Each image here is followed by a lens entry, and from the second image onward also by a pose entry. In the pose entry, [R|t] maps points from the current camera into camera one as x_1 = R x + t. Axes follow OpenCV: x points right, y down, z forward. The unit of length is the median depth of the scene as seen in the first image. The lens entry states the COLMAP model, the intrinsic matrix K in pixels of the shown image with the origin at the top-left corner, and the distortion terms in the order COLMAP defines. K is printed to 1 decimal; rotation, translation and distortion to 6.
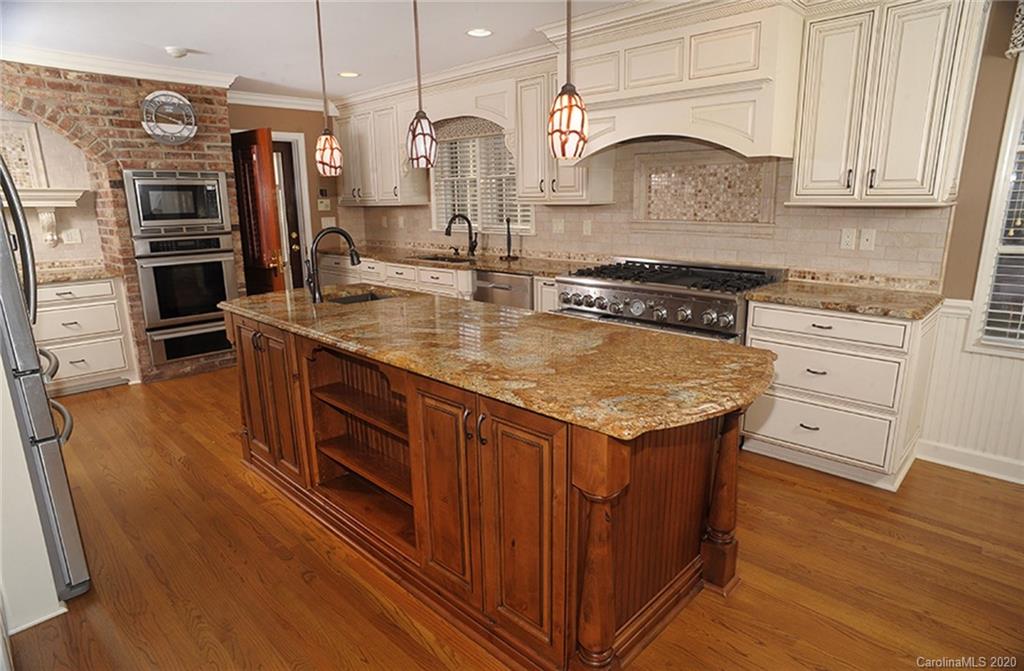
lens RADIAL K [[581.5, 0, 517.0], [0, 581.5, 337.9], [0, 0, 1]] dist [-0.096116, 0.067035]
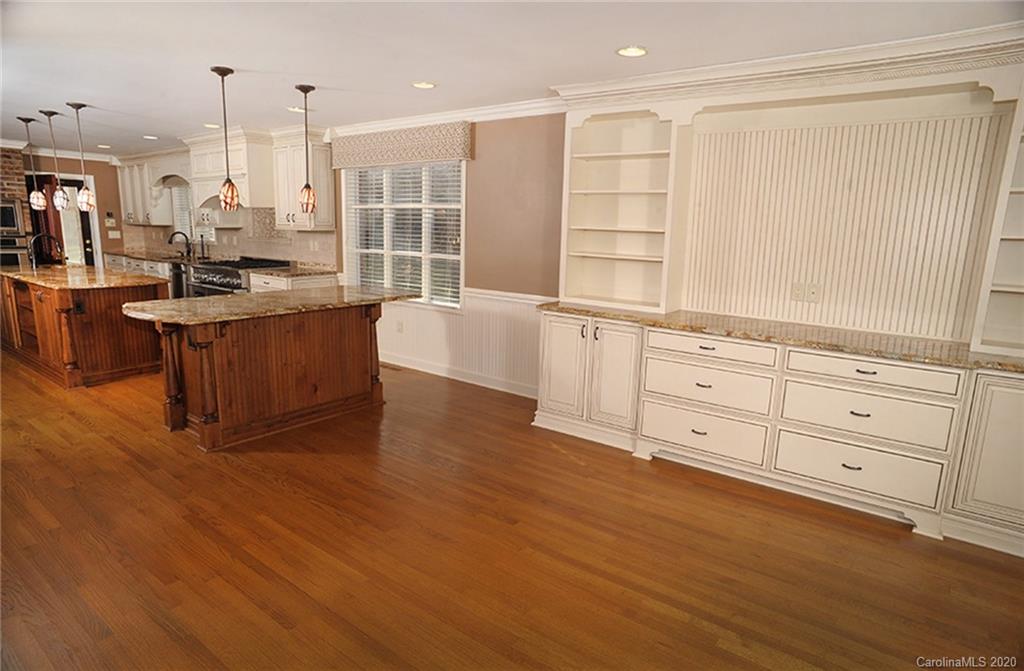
lens RADIAL K [[581.5, 0, 517.0], [0, 581.5, 337.9], [0, 0, 1]] dist [-0.096116, 0.067035]
pose [[0.992038, 0.015589, 0.124974, 0.772908], [-0.010316, 0.999033, -0.042732, 0.176645], [-0.125520, 0.041103, 0.991239, -0.844862]]
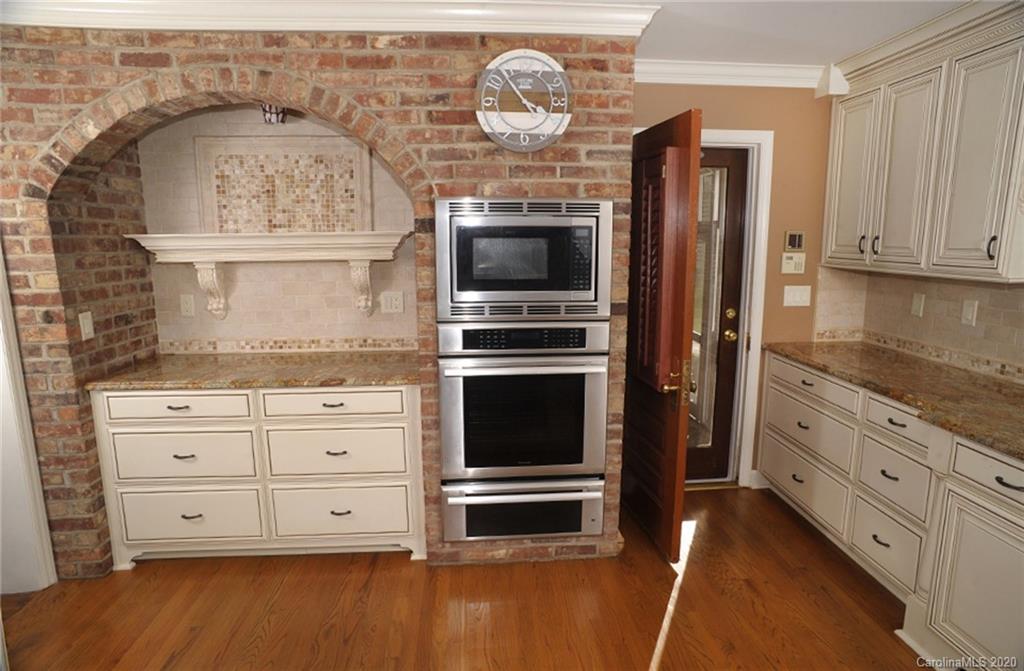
lens RADIAL K [[581.5, 0, 517.0], [0, 581.5, 337.9], [0, 0, 1]] dist [-0.096116, 0.067035]
pose [[0.754657, 0.123380, -0.644415, -0.250332], [-0.158405, 0.987368, 0.003538, -0.172584], [0.636711, 0.099408, 0.764668, 0.605378]]
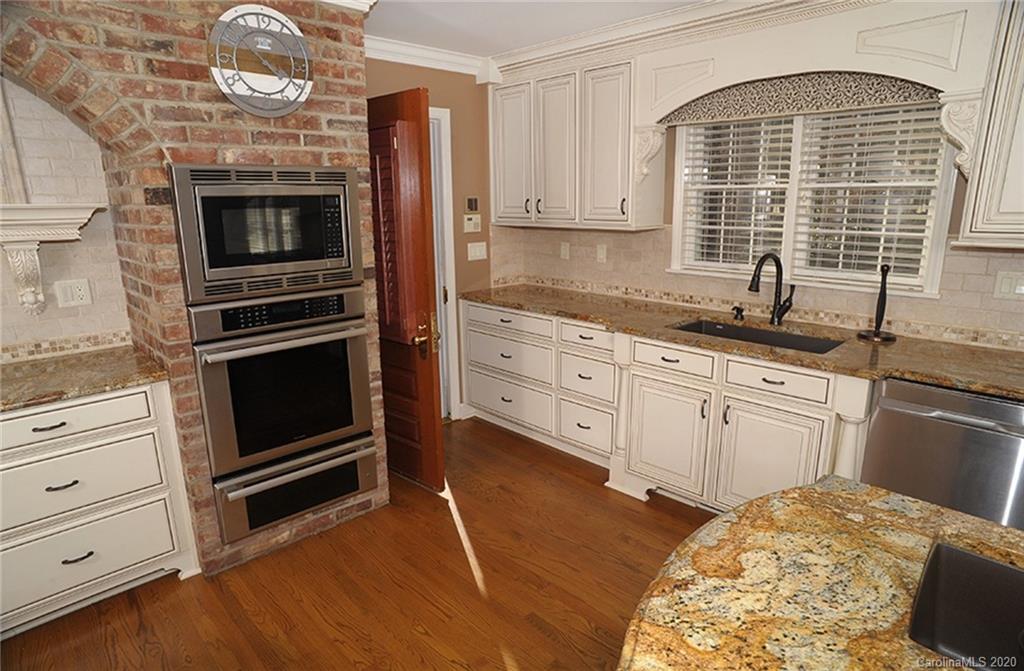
lens RADIAL K [[581.5, 0, 517.0], [0, 581.5, 337.9], [0, 0, 1]] dist [-0.096116, 0.067035]
pose [[0.999523, 0.008247, -0.029764, -0.373911], [-0.008217, 0.999966, 0.001147, -0.148586], [0.029772, -0.000902, 0.999556, 0.504401]]
